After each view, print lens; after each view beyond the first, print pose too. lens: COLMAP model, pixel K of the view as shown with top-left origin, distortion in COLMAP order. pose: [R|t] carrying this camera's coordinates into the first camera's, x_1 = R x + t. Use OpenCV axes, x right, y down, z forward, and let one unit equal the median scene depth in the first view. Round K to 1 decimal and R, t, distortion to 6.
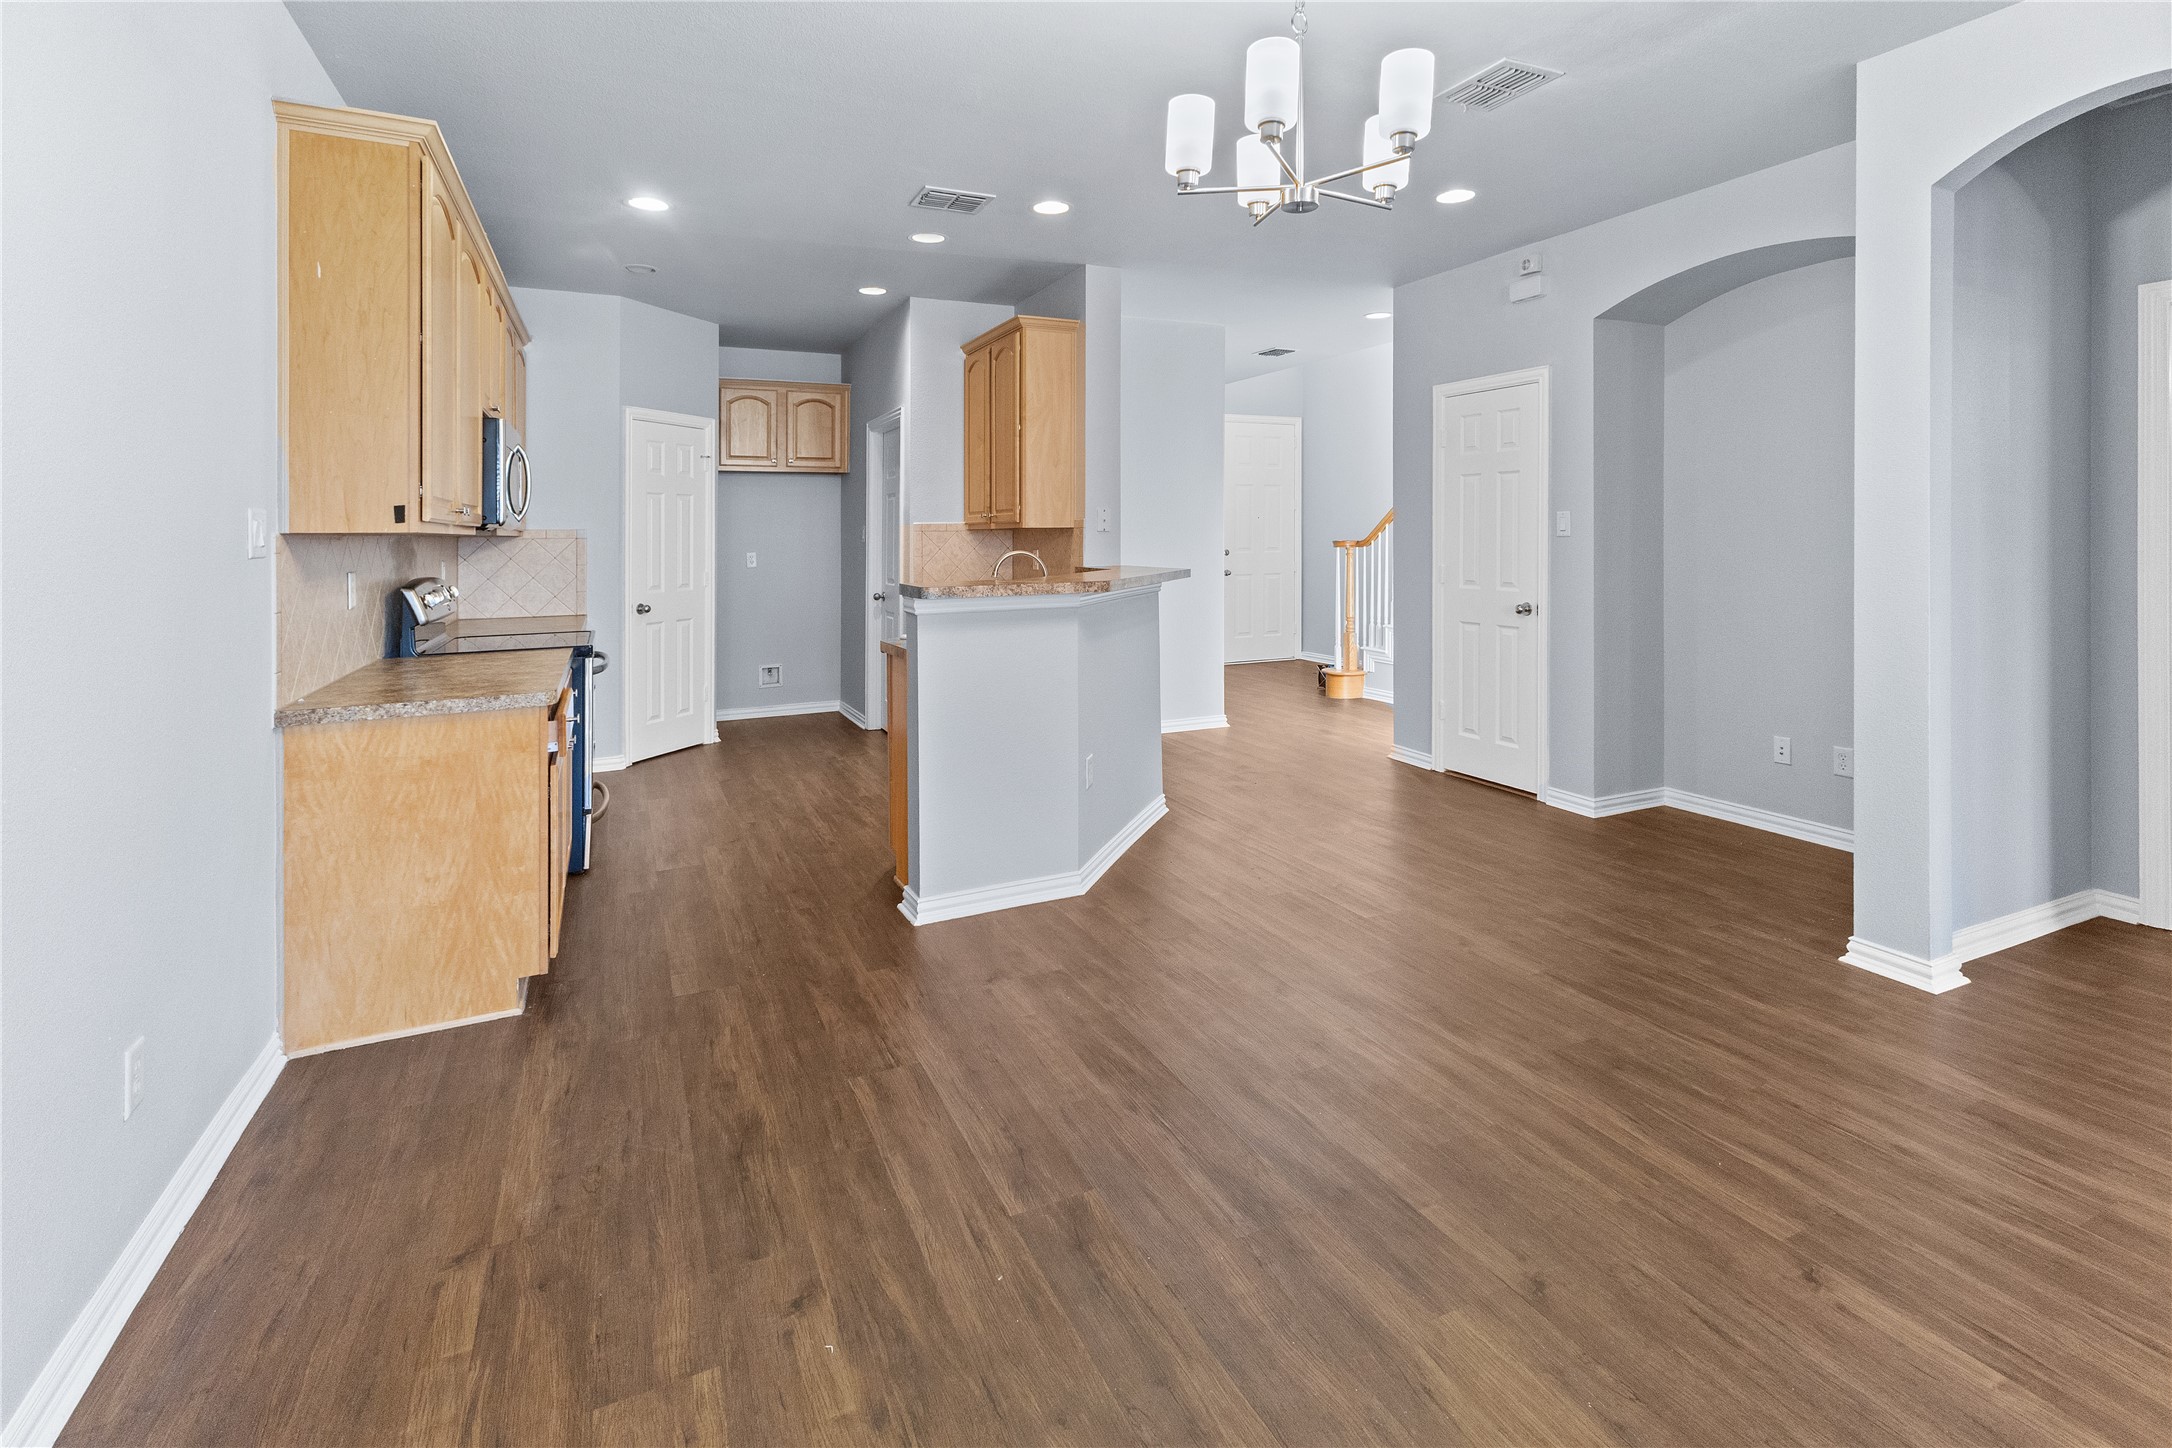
lens RADIAL K [[978.3, 0, 1059.1], [0, 978.3, 507.6], [0, 0, 1]] dist [0.011210, -0.002032]
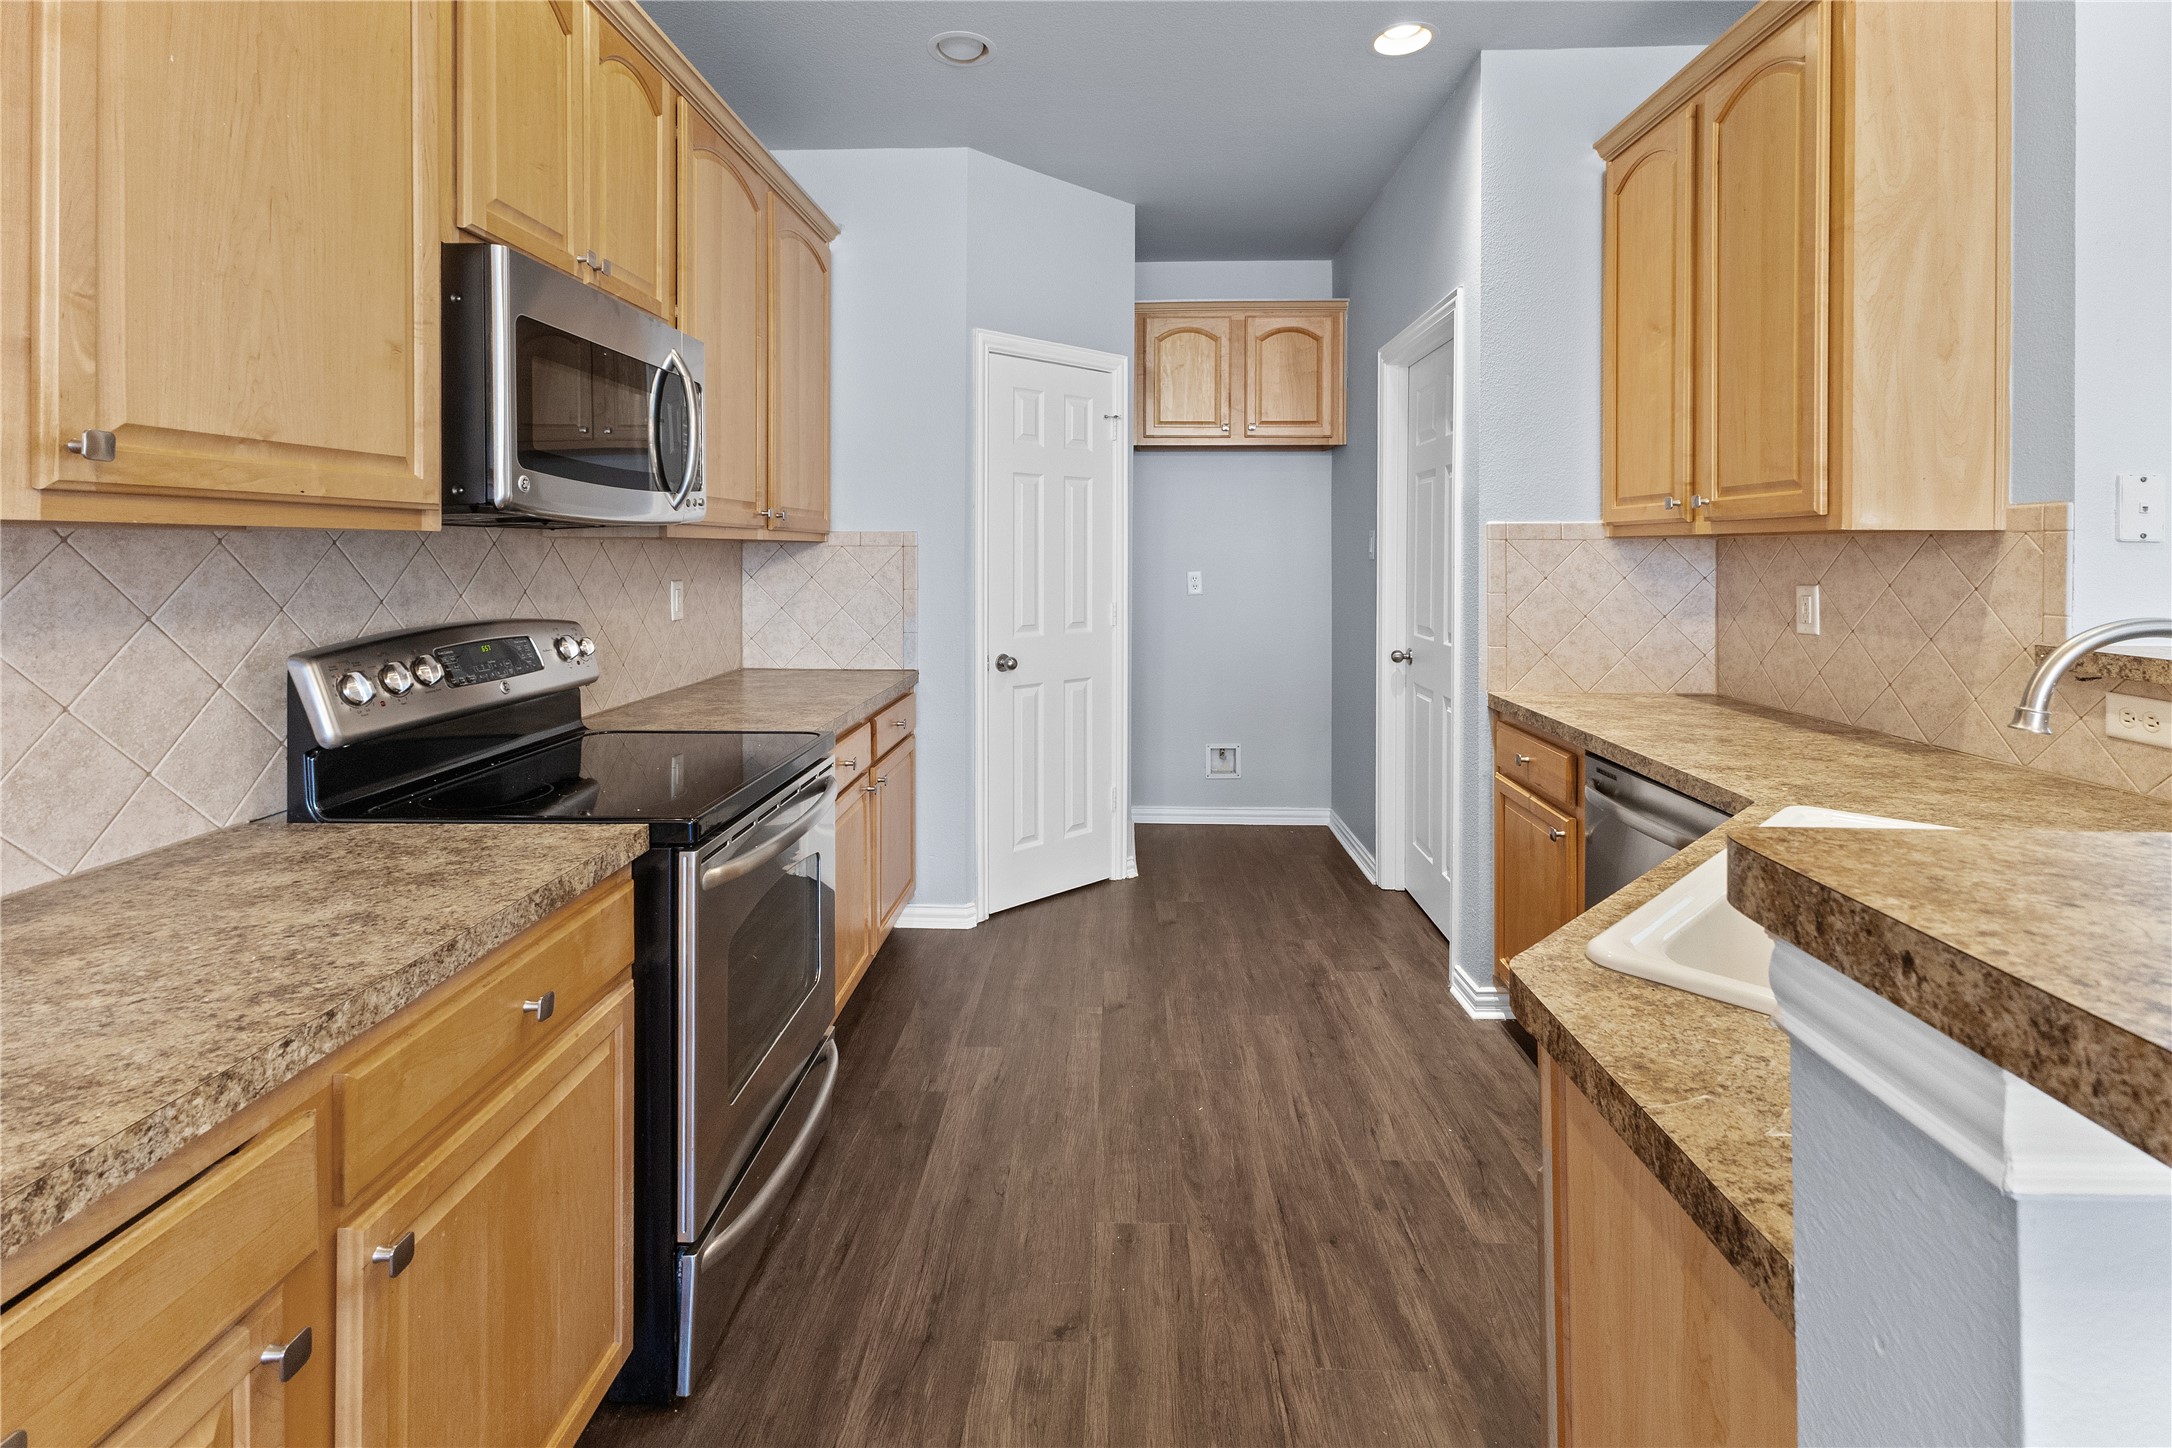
lens RADIAL K [[978.3, 0, 1084.7], [0, 978.3, 548.7], [0, 0, 1]] dist [0.011210, -0.002032]
pose [[0.896305, 0.011594, -0.443287, -0.111379], [0.000811, 0.999614, 0.027783, 0.015230], [0.443438, -0.025261, 0.895949, 0.476422]]
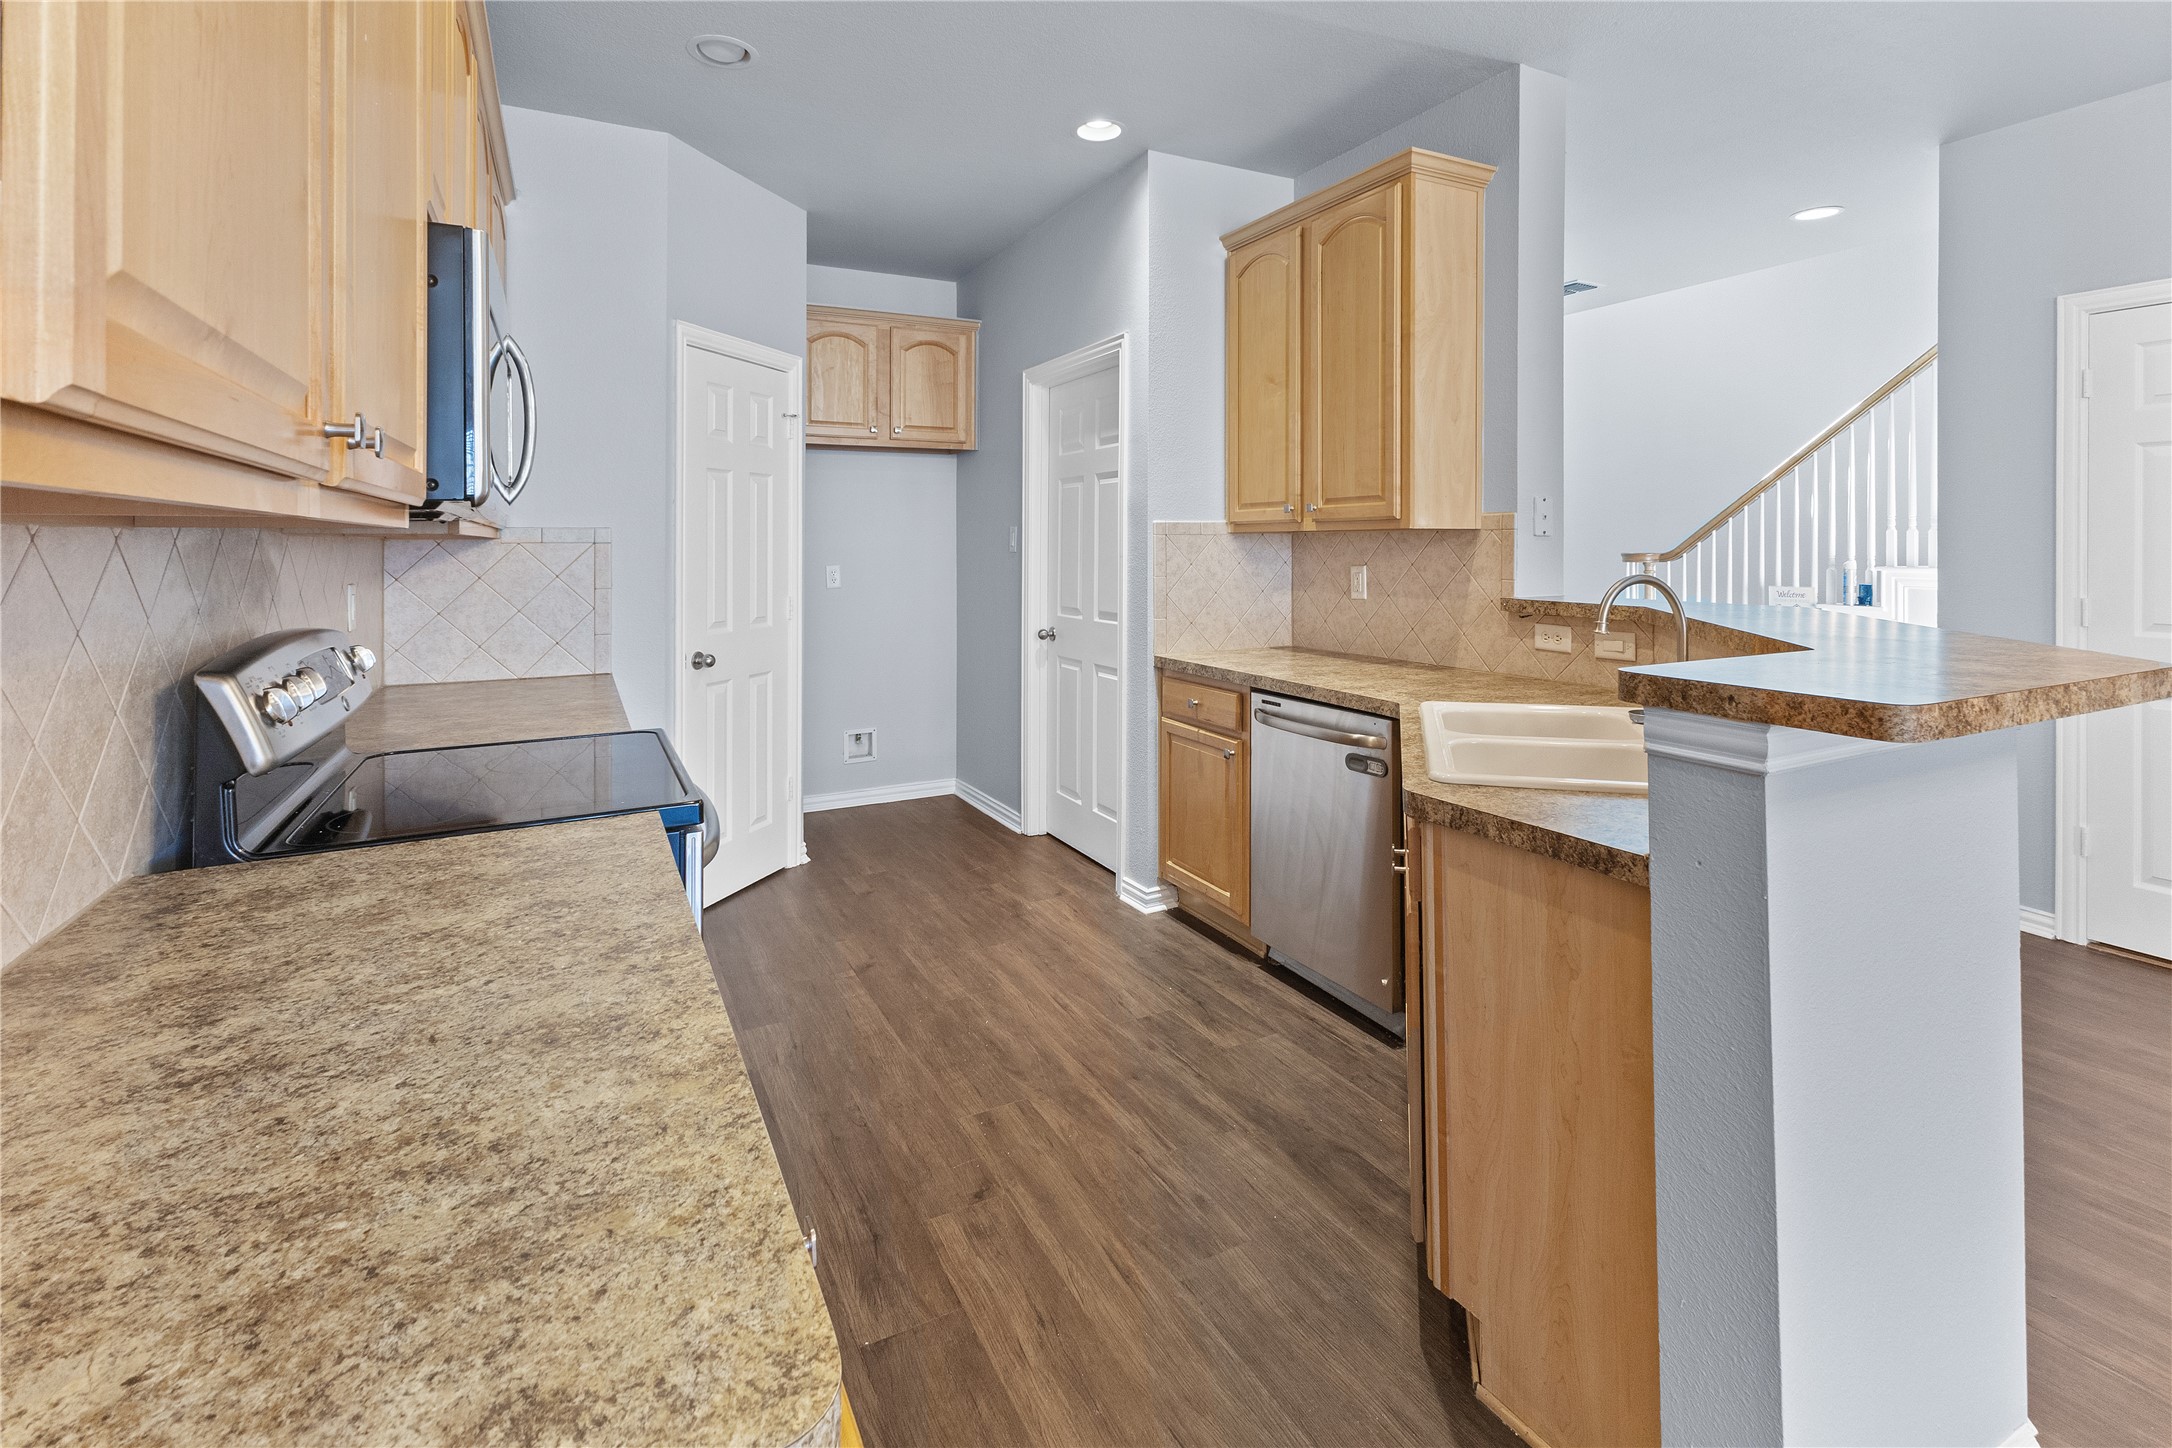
lens RADIAL K [[987.0, 0, 1072.7], [0, 987.0, 540.9], [0, 0, 1]] dist [0.013058, 0.001288]
pose [[0.998947, 0.005899, 0.045502, -0.225073], [-0.006980, 0.999696, 0.023642, 0.013844], [-0.045349, -0.023935, 0.998684, 0.382779]]
